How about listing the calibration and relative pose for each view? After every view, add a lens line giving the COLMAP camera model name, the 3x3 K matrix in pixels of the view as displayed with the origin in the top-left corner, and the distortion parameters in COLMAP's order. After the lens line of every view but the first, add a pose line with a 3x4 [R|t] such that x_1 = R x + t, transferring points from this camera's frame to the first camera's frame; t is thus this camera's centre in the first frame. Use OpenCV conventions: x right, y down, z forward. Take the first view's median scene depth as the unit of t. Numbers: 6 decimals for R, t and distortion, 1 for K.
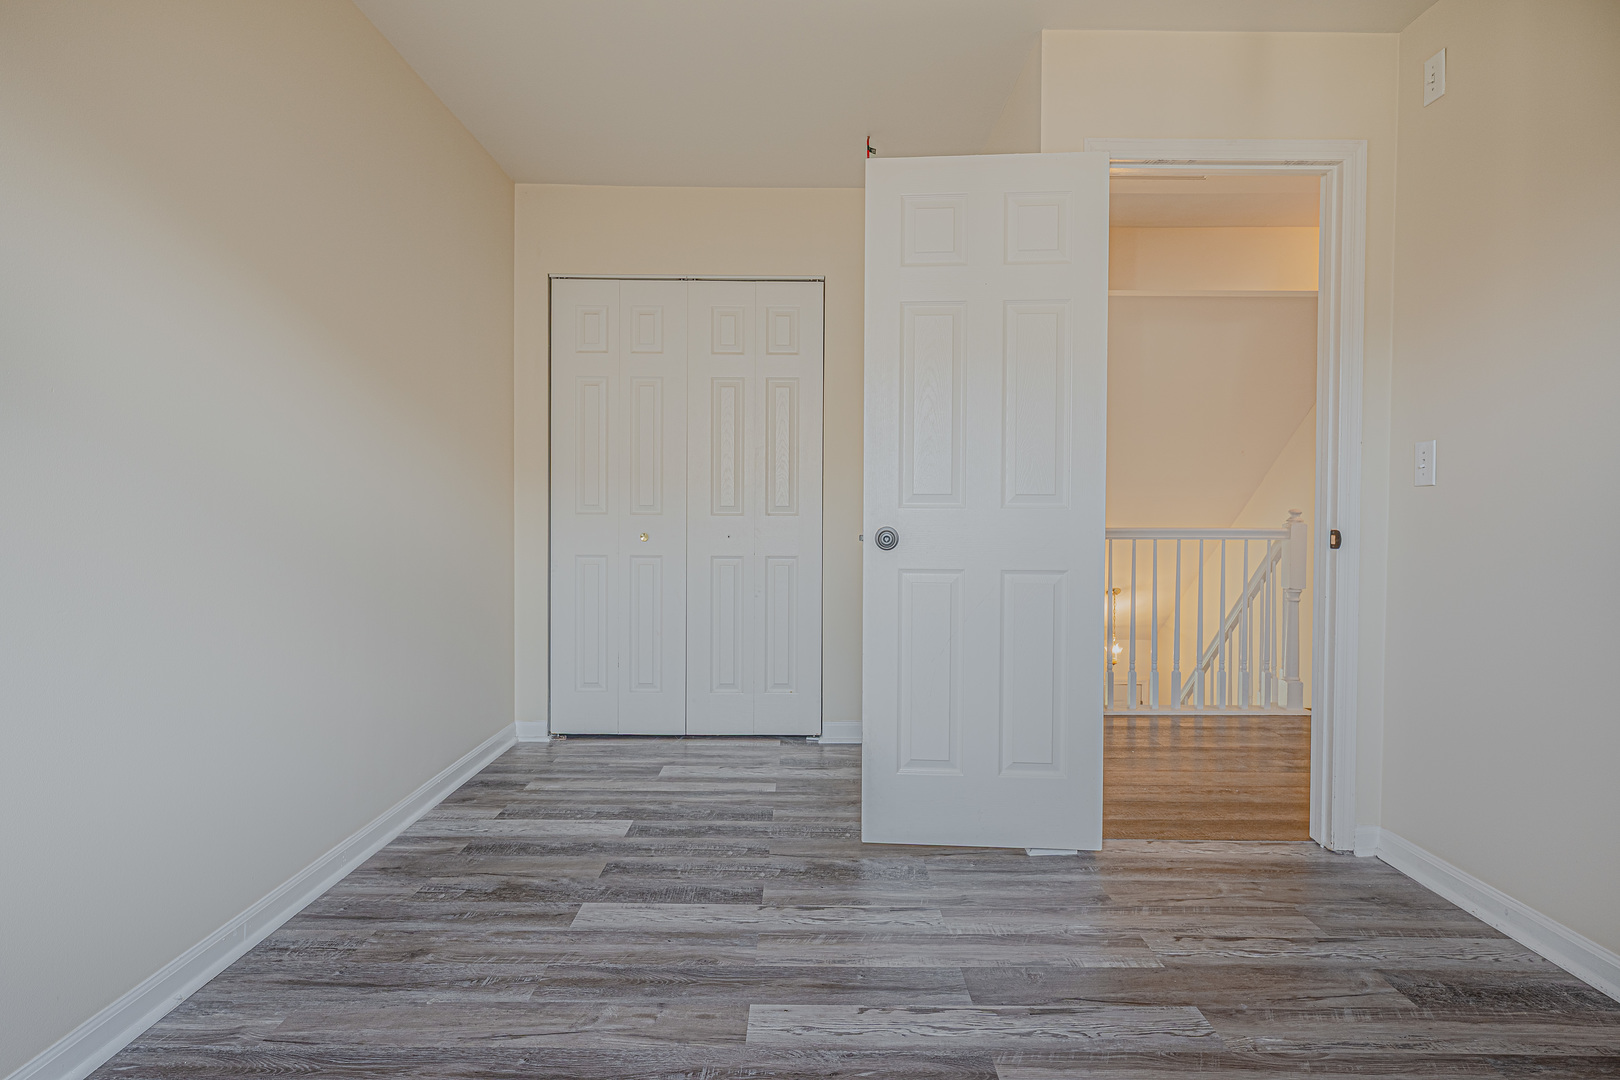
lens RADIAL K [[869.4, 0, 807.9], [0, 869.4, 534.0], [0, 0, 1]] dist [0.002749, 0.000045]
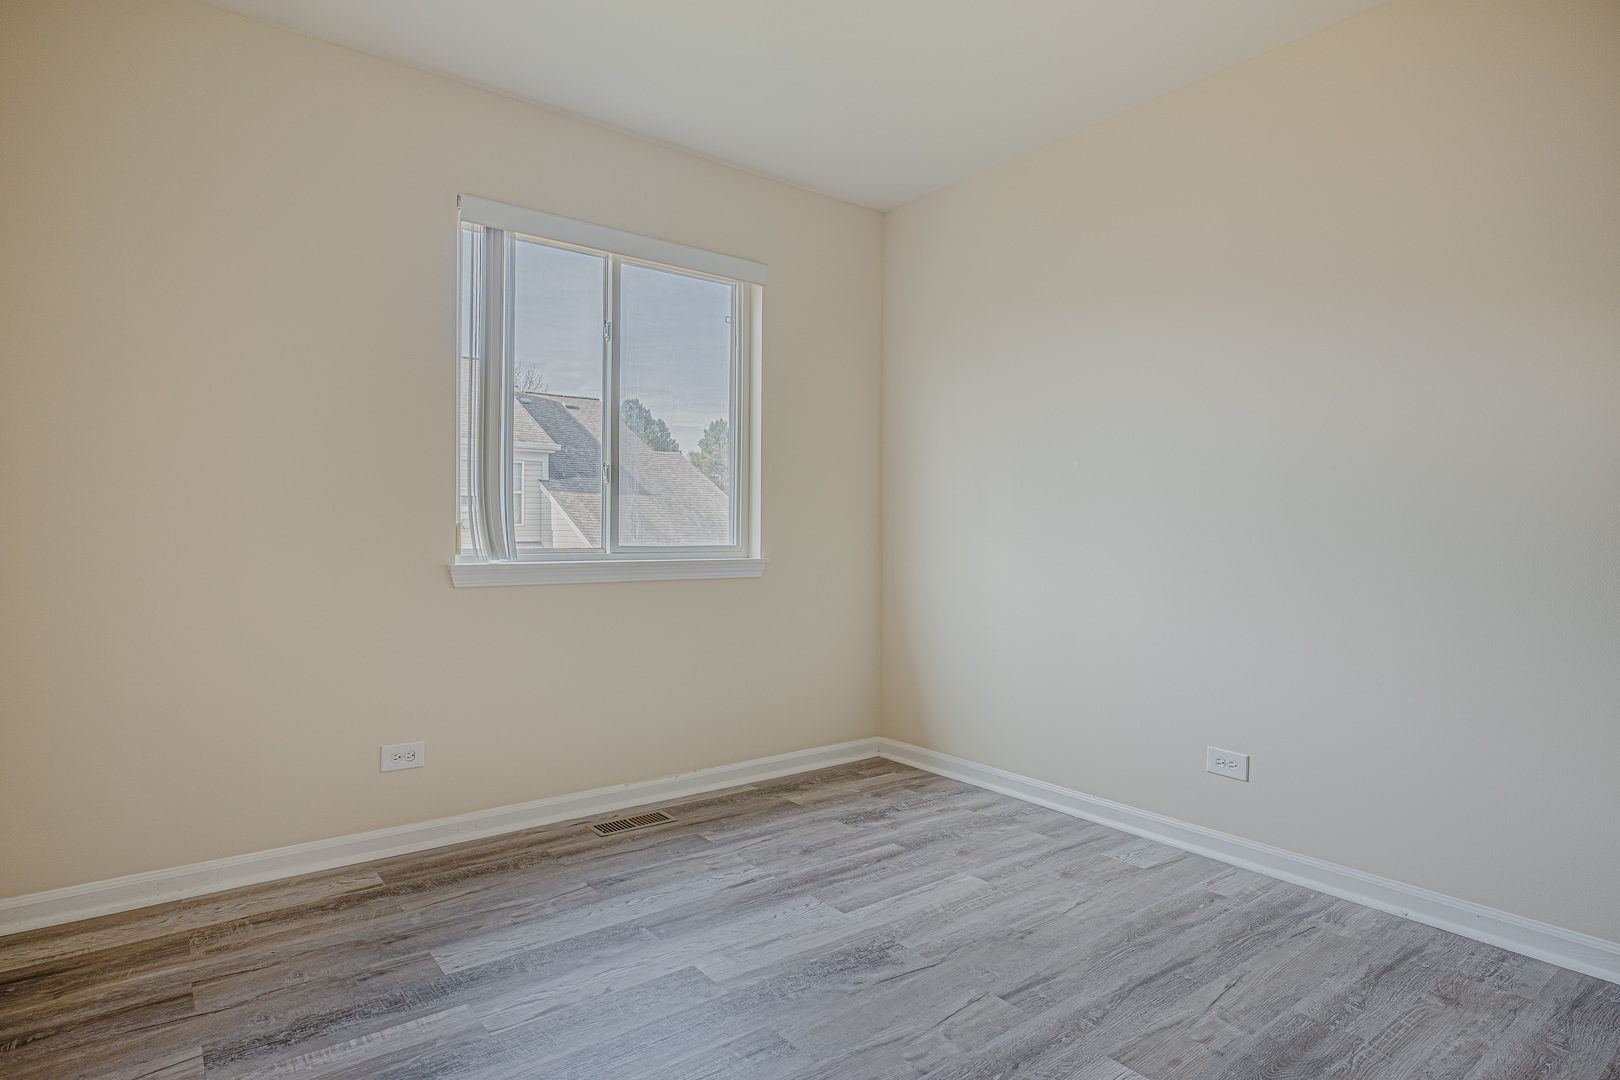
lens RADIAL K [[869.4, 0, 810.7], [0, 869.4, 537.9], [0, 0, 1]] dist [0.002749, 0.000045]
pose [[-0.802024, -0.012576, -0.597160, 0.735452], [-0.020861, 0.999758, 0.006963, -0.018309], [0.596928, 0.018042, -0.802092, 1.428011]]
